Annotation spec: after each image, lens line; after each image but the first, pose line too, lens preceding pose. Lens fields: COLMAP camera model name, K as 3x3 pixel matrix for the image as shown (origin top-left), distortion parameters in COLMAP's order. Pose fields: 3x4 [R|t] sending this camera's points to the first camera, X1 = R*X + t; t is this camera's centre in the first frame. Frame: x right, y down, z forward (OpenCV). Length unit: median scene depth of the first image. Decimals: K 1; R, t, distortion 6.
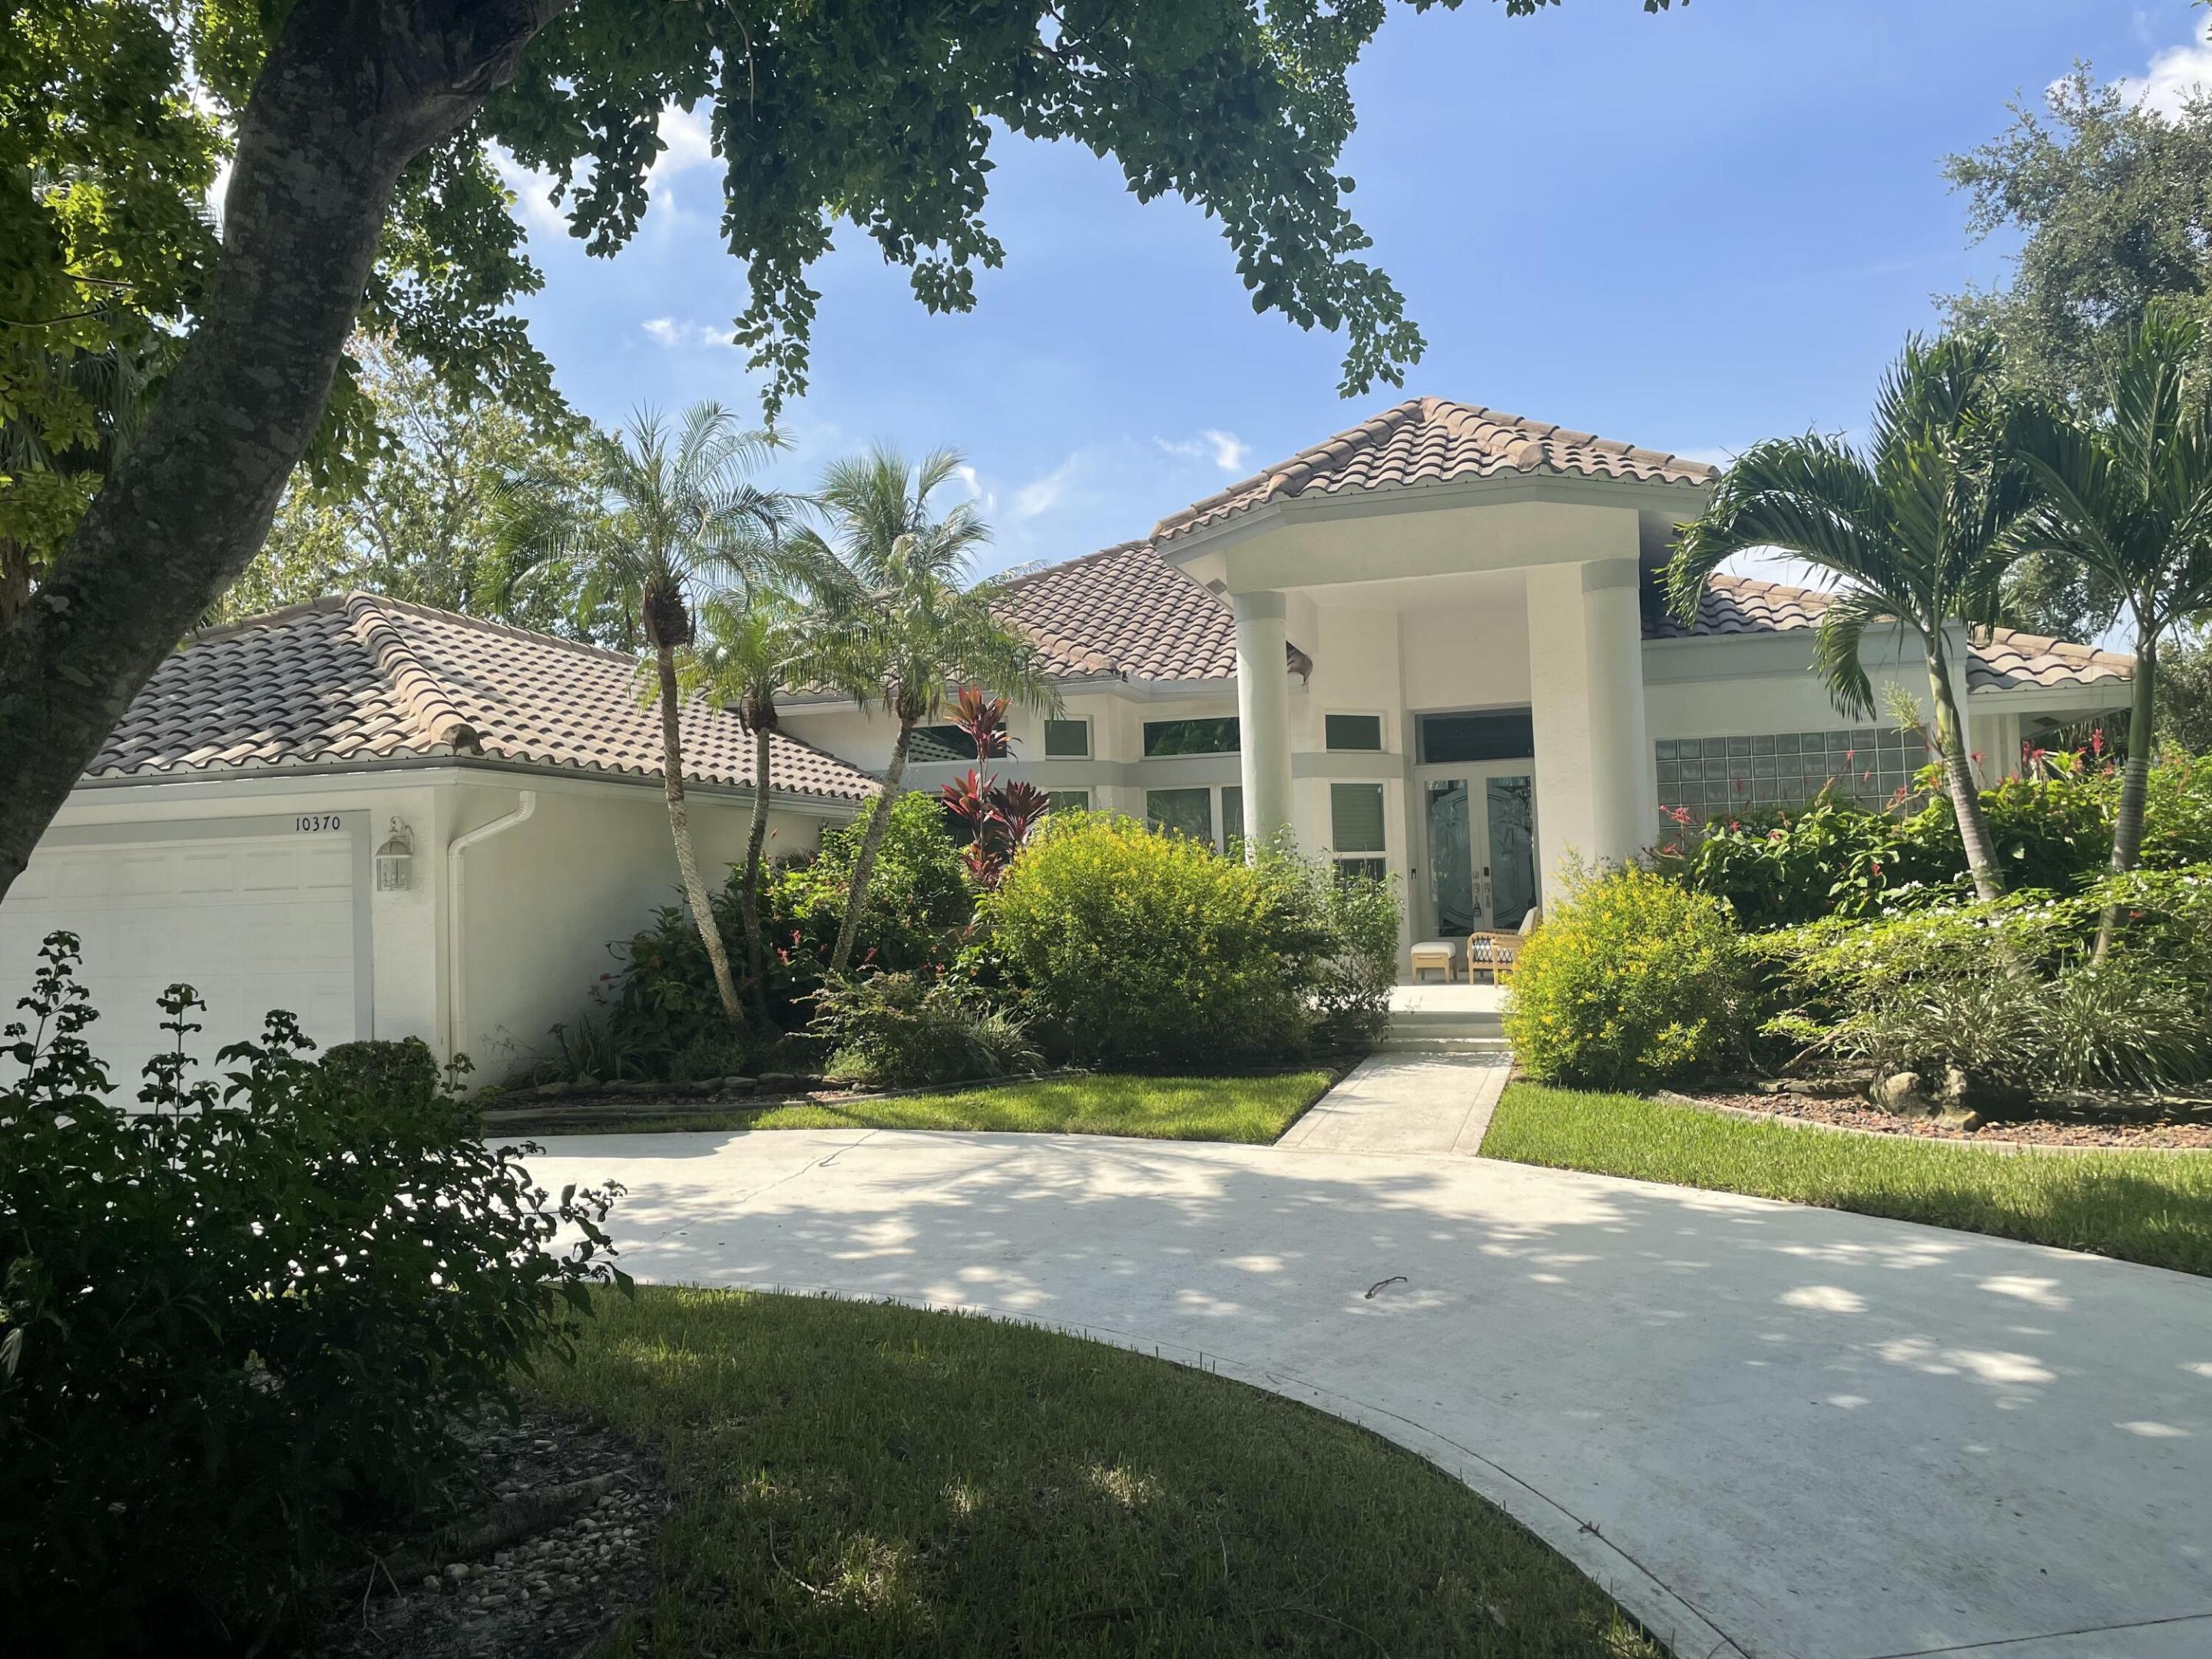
lens RADIAL K [[1660.6, 0, 1106.0], [0, 1660.6, 829.5], [0, 0, 1]] dist [0.105519, -0.129770]
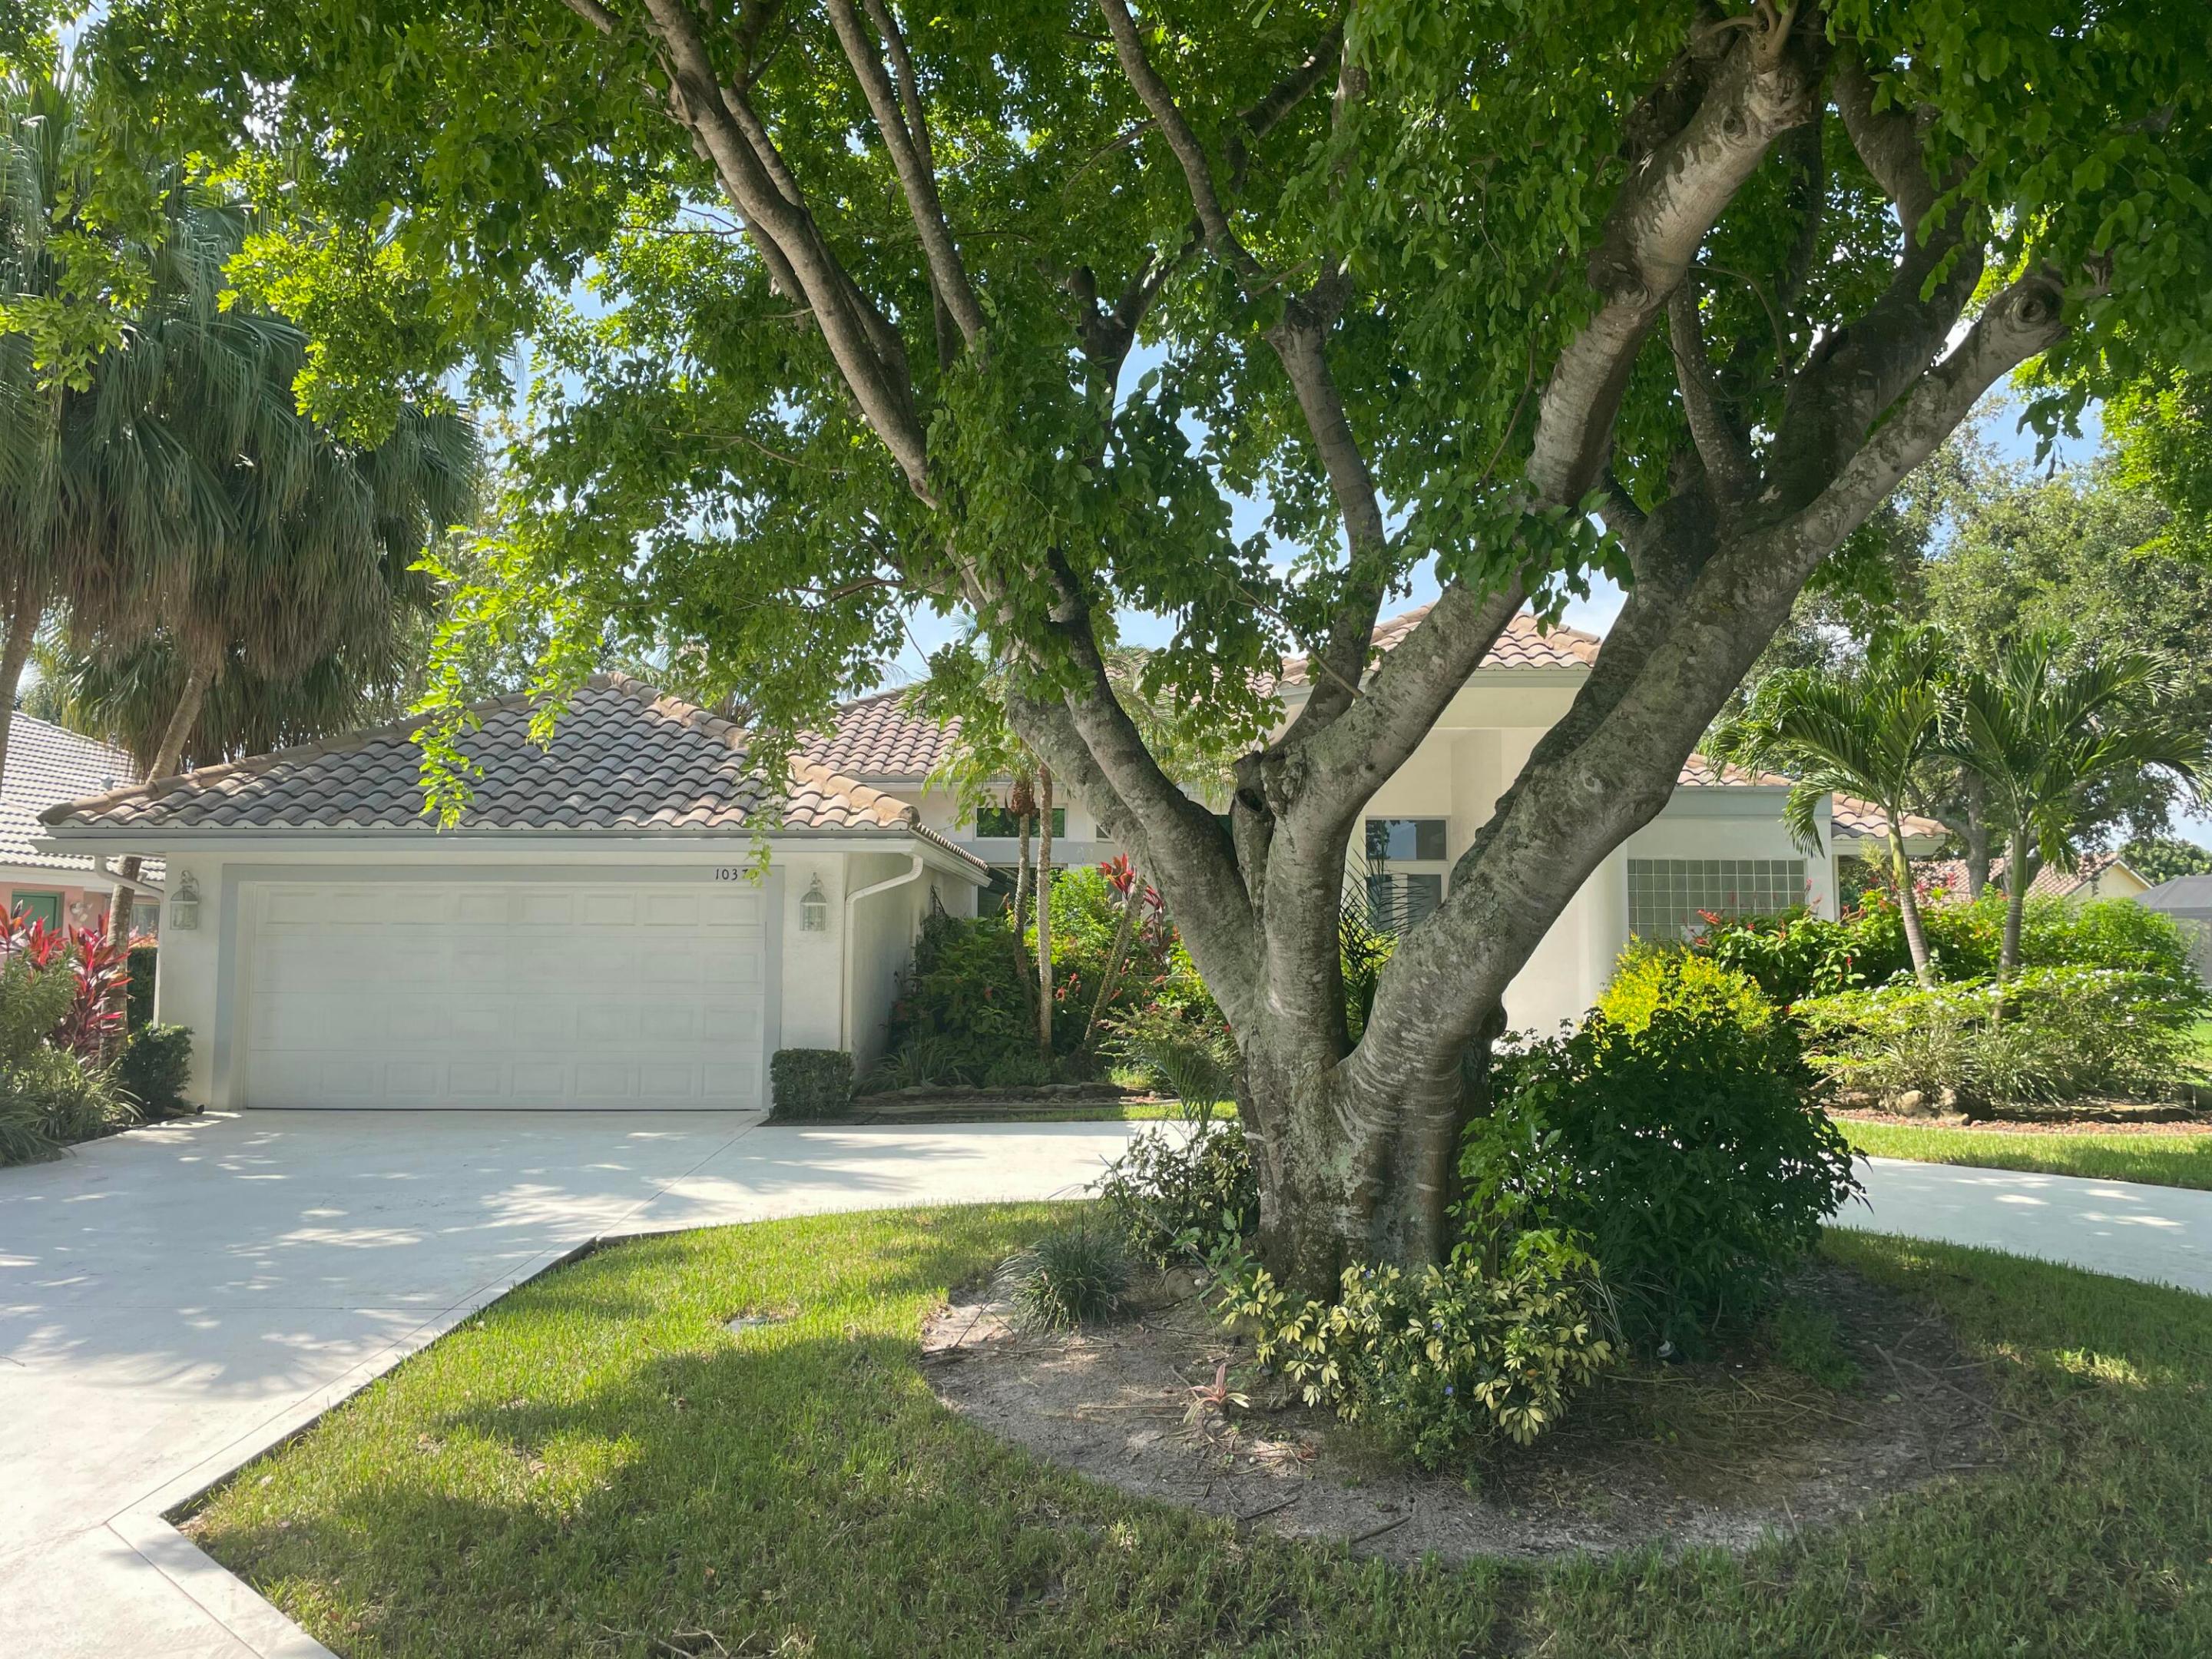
lens RADIAL K [[1660.6, 0, 1119.0], [0, 1660.6, 819.8], [0, 0, 1]] dist [0.092407, -0.126844]
pose [[0.967717, 0.059458, 0.244927, -0.528911], [-0.047950, 0.997459, -0.052687, 0.008400], [-0.247437, 0.039242, 0.968109, -0.284786]]
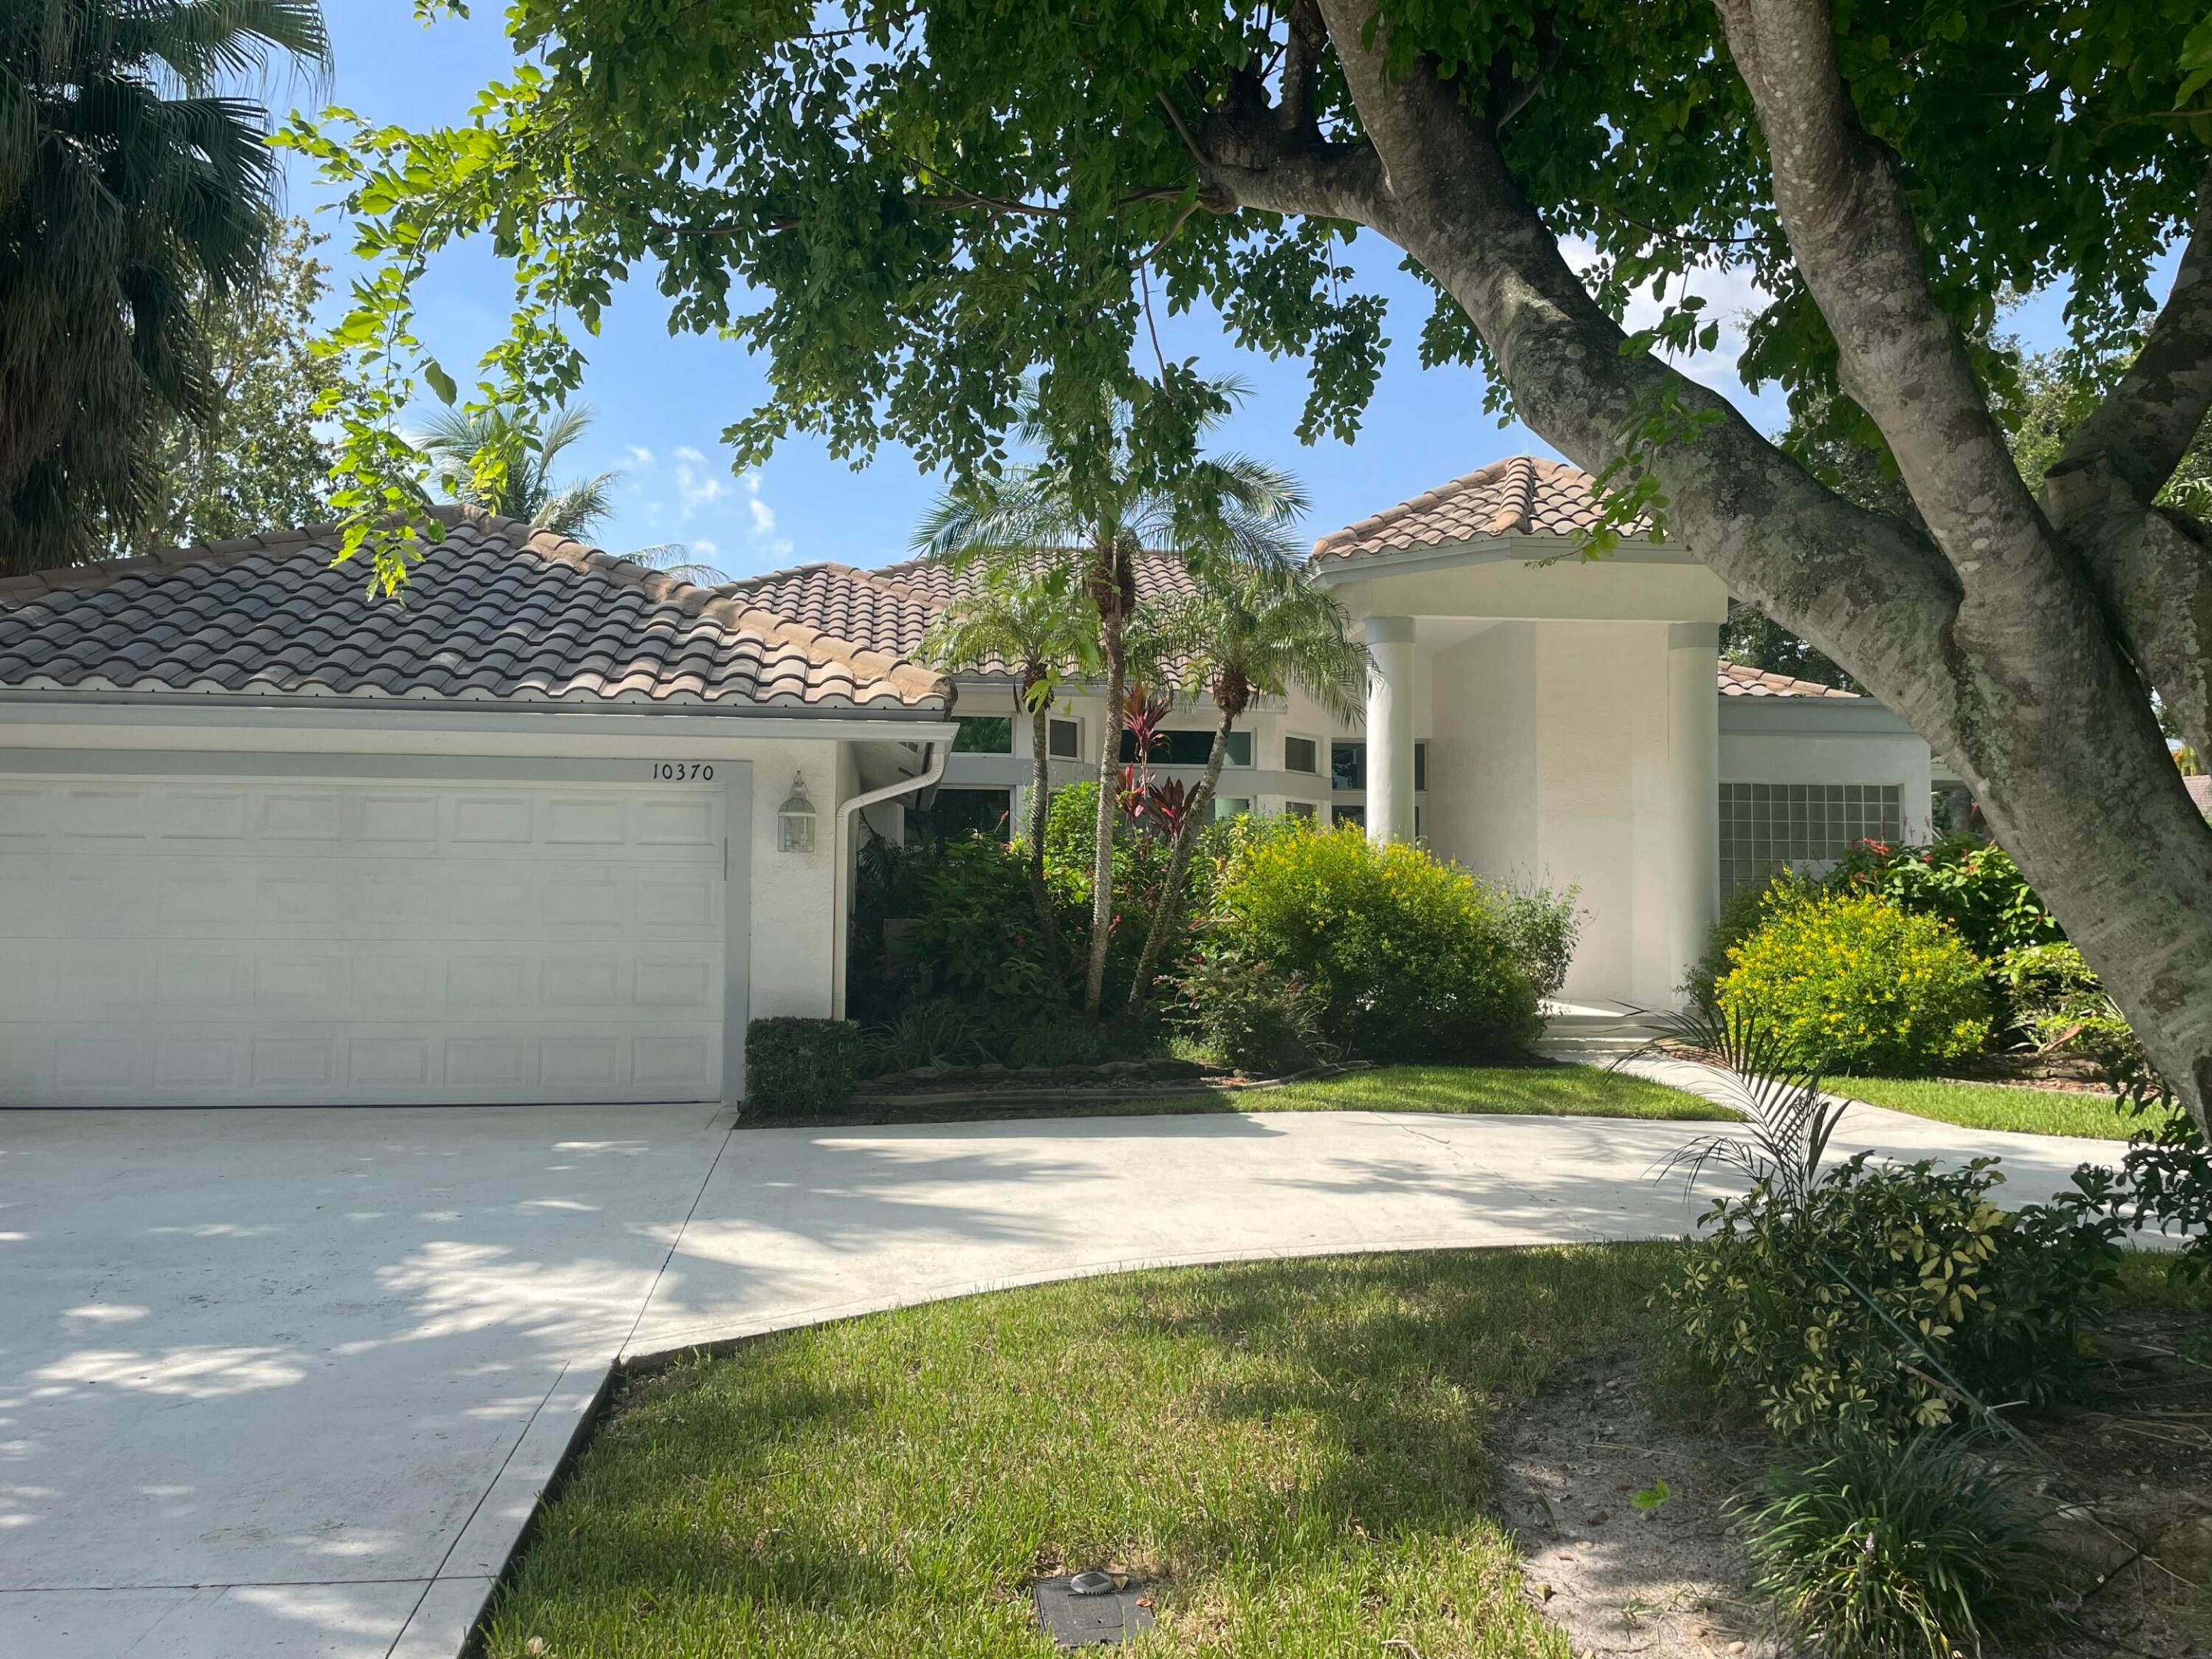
lens RADIAL K [[1671.3, 0, 1107.1], [0, 1671.3, 844.1], [0, 0, 1]] dist [0.090729, -0.124705]
pose [[0.924993, 0.056023, 0.375832, -0.627106], [-0.053512, 0.998420, -0.017125, 0.040101], [-0.376198, -0.004271, 0.926529, 0.107434]]
